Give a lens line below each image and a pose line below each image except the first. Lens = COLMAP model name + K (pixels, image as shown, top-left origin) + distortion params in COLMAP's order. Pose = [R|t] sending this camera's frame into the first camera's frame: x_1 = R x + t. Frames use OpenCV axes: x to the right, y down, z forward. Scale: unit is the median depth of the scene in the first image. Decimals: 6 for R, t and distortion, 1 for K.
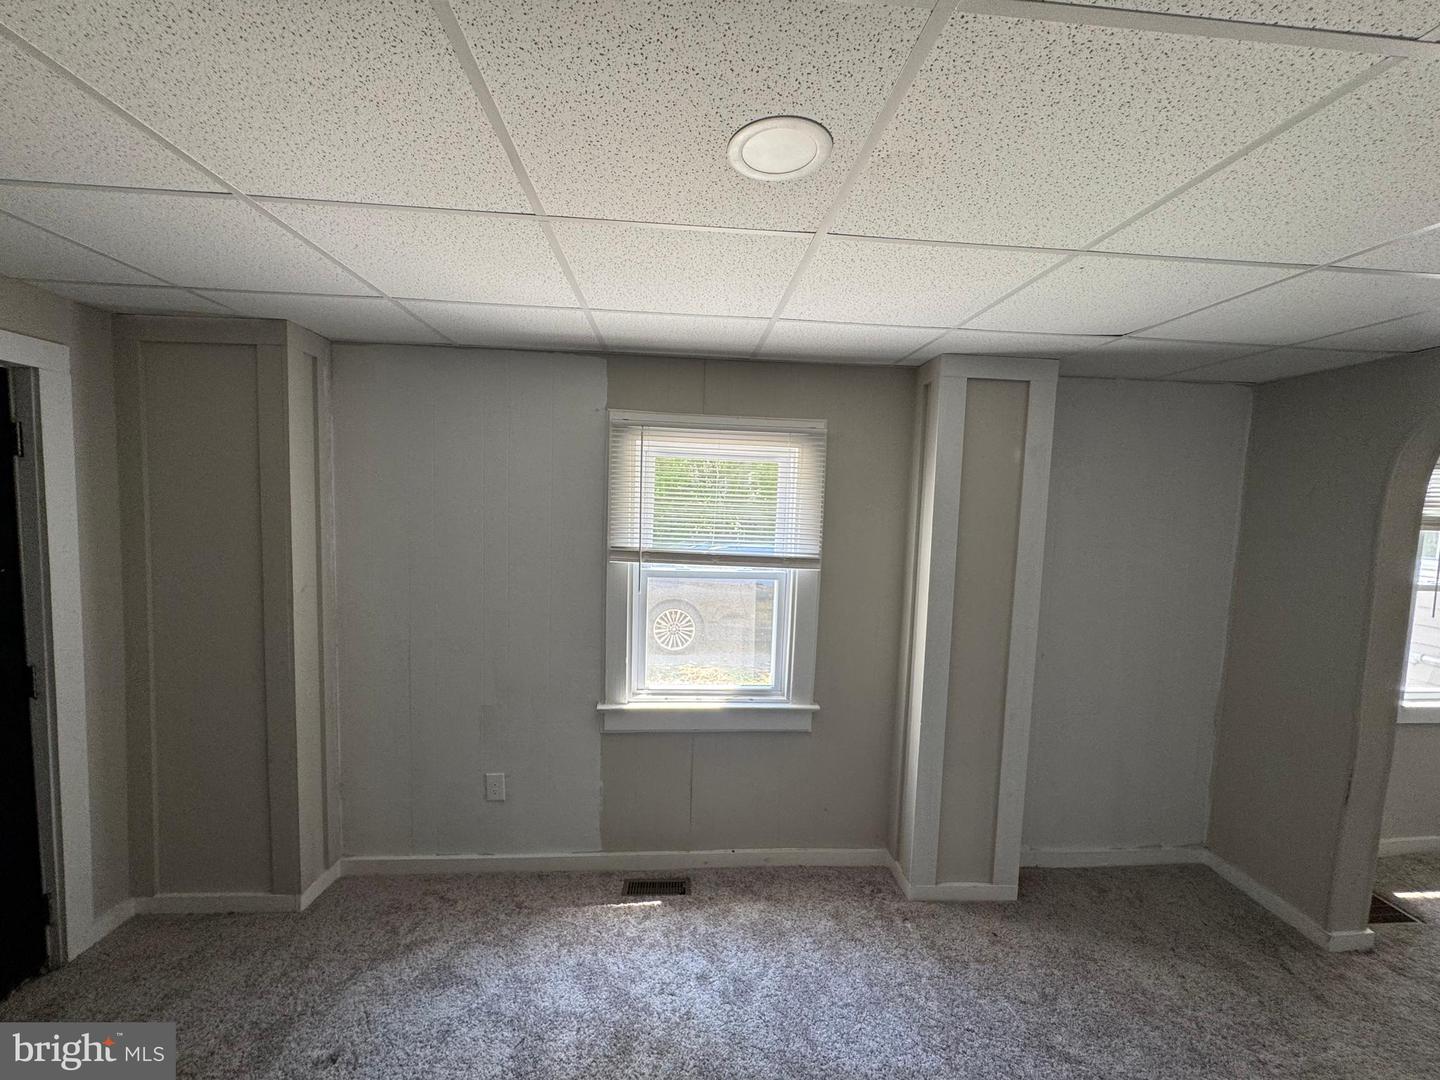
lens RADIAL K [[573.5, 0, 720.0], [0, 573.5, 540.0], [0, 0, 1]] dist [-0.001227, 0.000313]
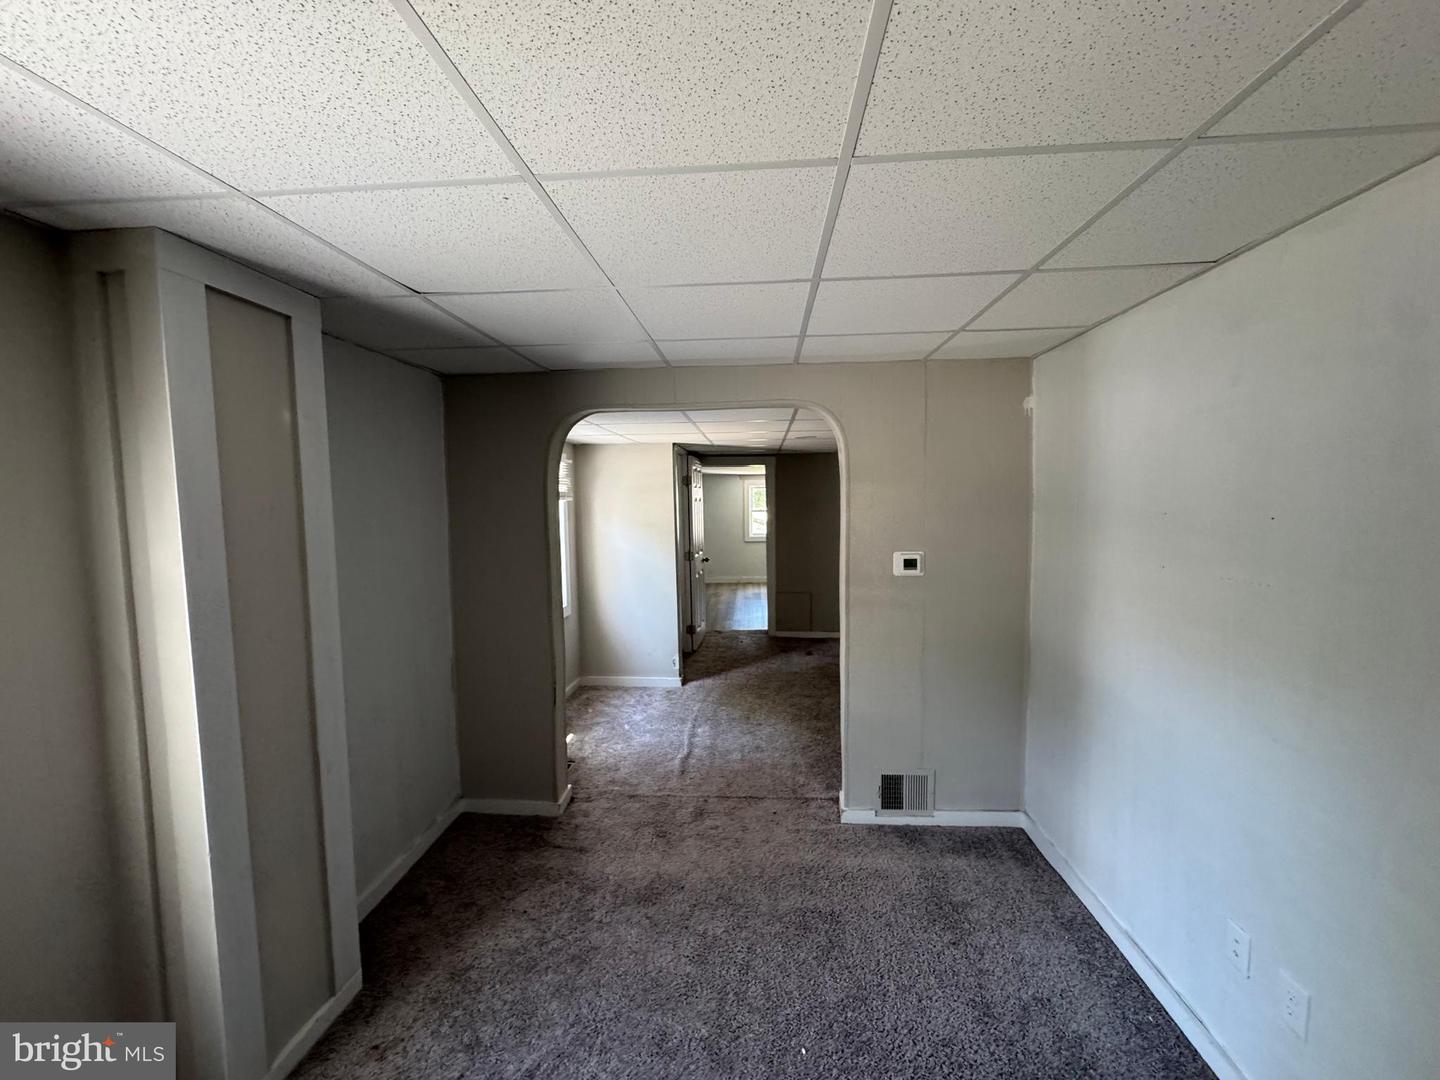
lens RADIAL K [[573.5, 0, 720.0], [0, 573.5, 540.0], [0, 0, 1]] dist [-0.001227, 0.000313]
pose [[0.146848, -0.105939, 0.983470, -0.140820], [0.087906, 0.991712, 0.093701, -0.016160], [-0.985245, 0.072693, 0.154943, 0.397811]]
